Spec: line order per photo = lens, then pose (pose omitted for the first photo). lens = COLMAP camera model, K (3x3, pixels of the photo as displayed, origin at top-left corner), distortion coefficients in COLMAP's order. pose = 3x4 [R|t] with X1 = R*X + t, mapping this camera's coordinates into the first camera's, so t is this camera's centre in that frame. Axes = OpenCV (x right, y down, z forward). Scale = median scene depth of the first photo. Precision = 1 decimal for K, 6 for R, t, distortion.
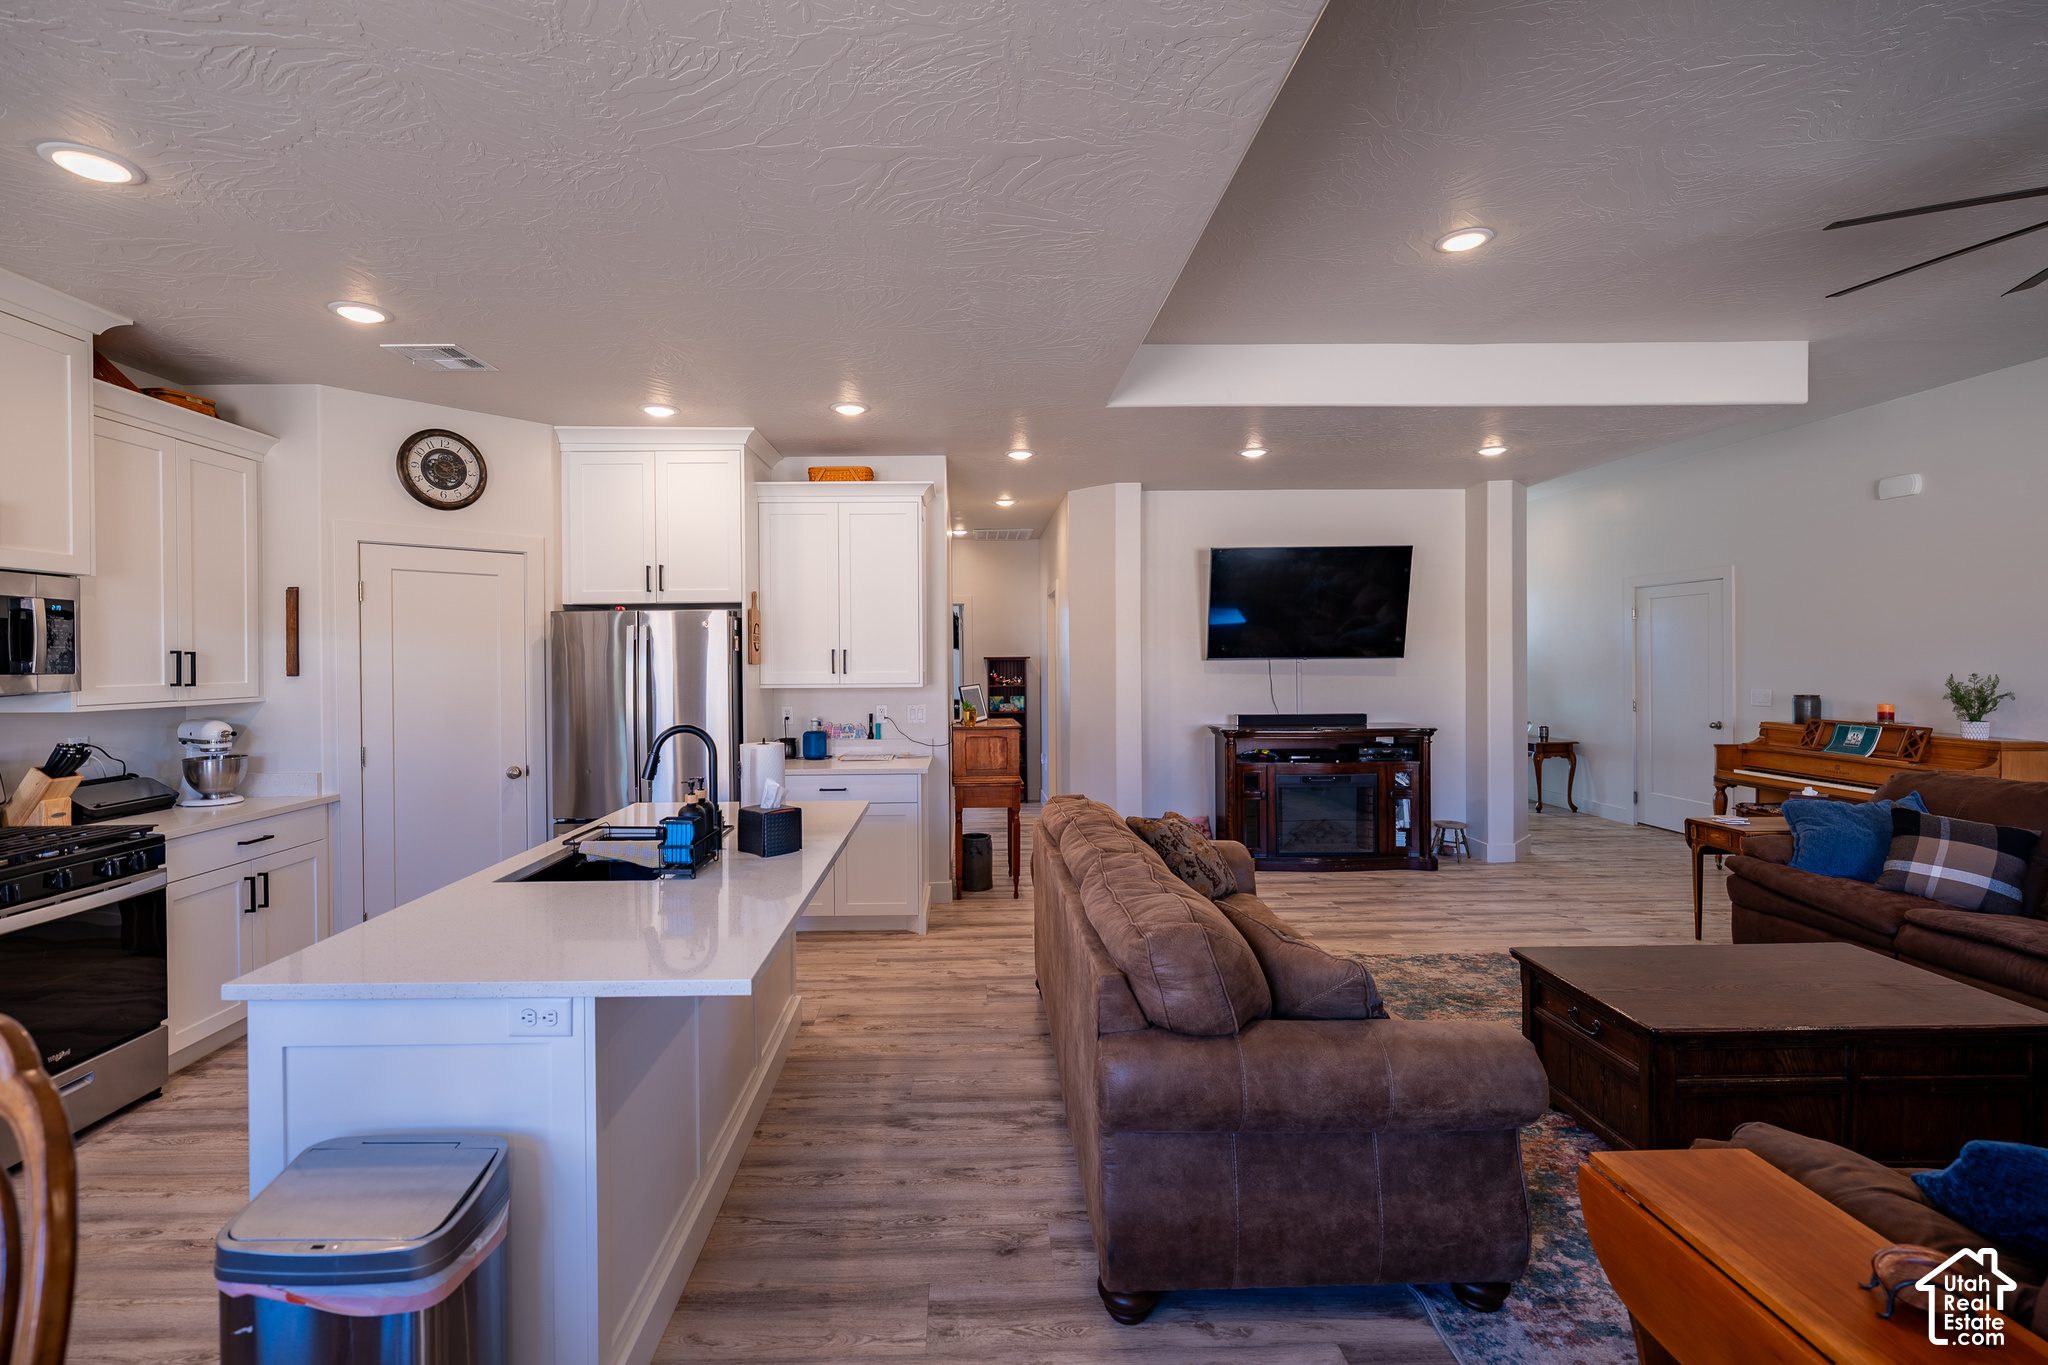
lens RADIAL K [[899.6, 0, 991.5], [0, 899.6, 656.5], [0, 0, 1]] dist [0.001585, -0.000787]
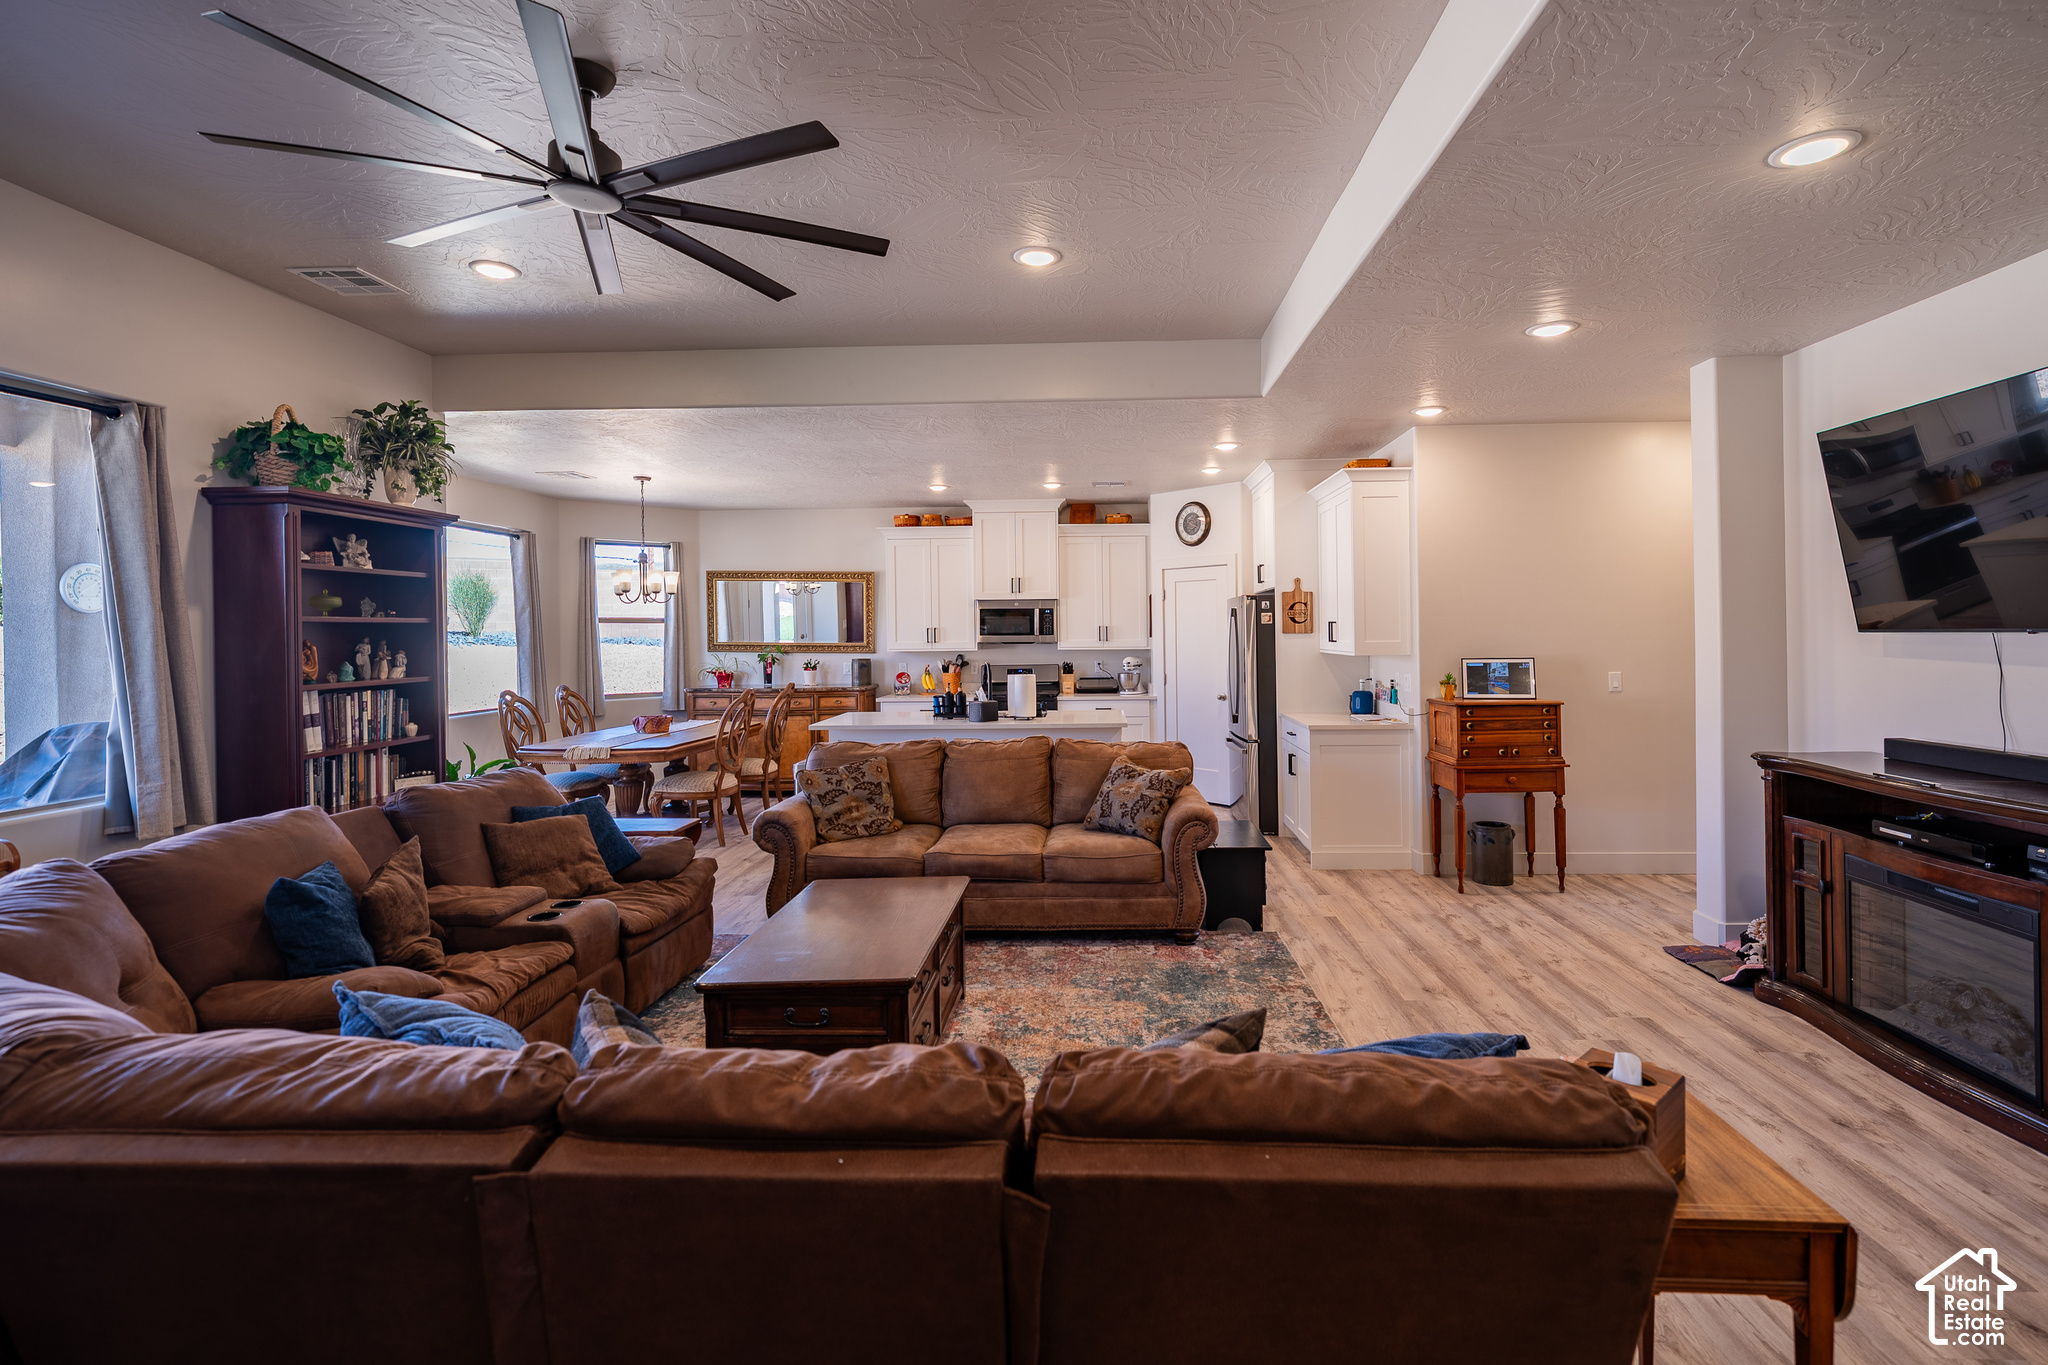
lens RADIAL K [[955.8, 0, 1090.2], [0, 955.8, 626.9], [0, 0, 1]] dist [0.000202, 0.000023]
pose [[-0.035586, 0.002219, -0.999364, 1.172787], [0.005877, 0.999981, 0.002011, -0.006326], [0.999349, -0.005802, -0.035598, 0.769503]]
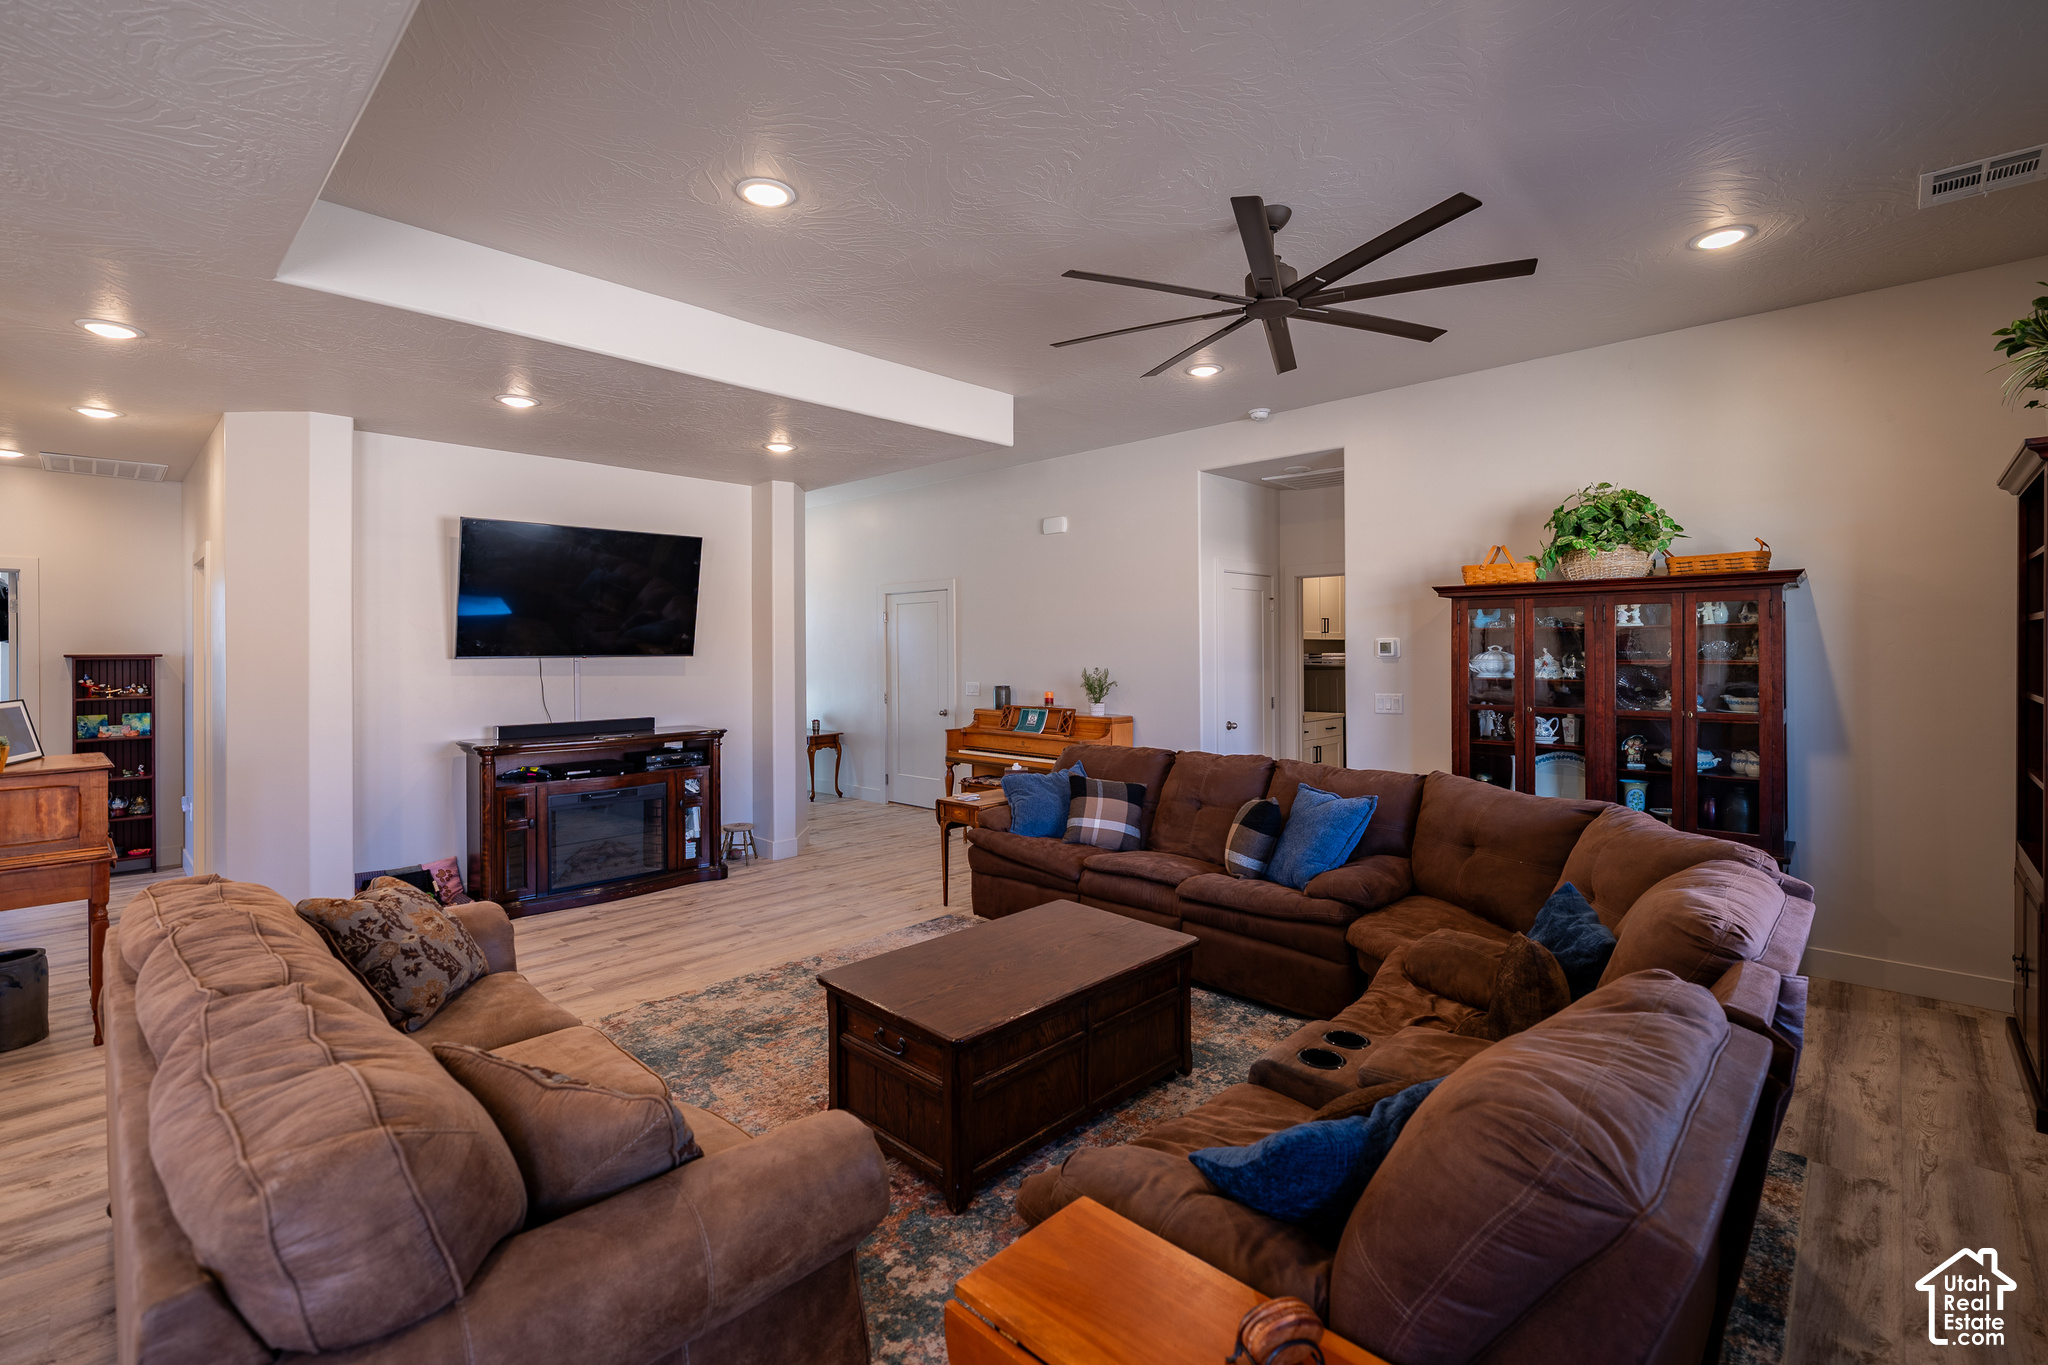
lens RADIAL K [[899.6, 0, 991.5], [0, 899.6, 656.5], [0, 0, 1]] dist [0.001585, -0.000787]
pose [[0.725027, -0.000563, 0.688720, 0.051096], [-0.001017, 0.999998, 0.001888, -0.000011], [-0.688720, -0.002069, 0.725025, 0.143850]]
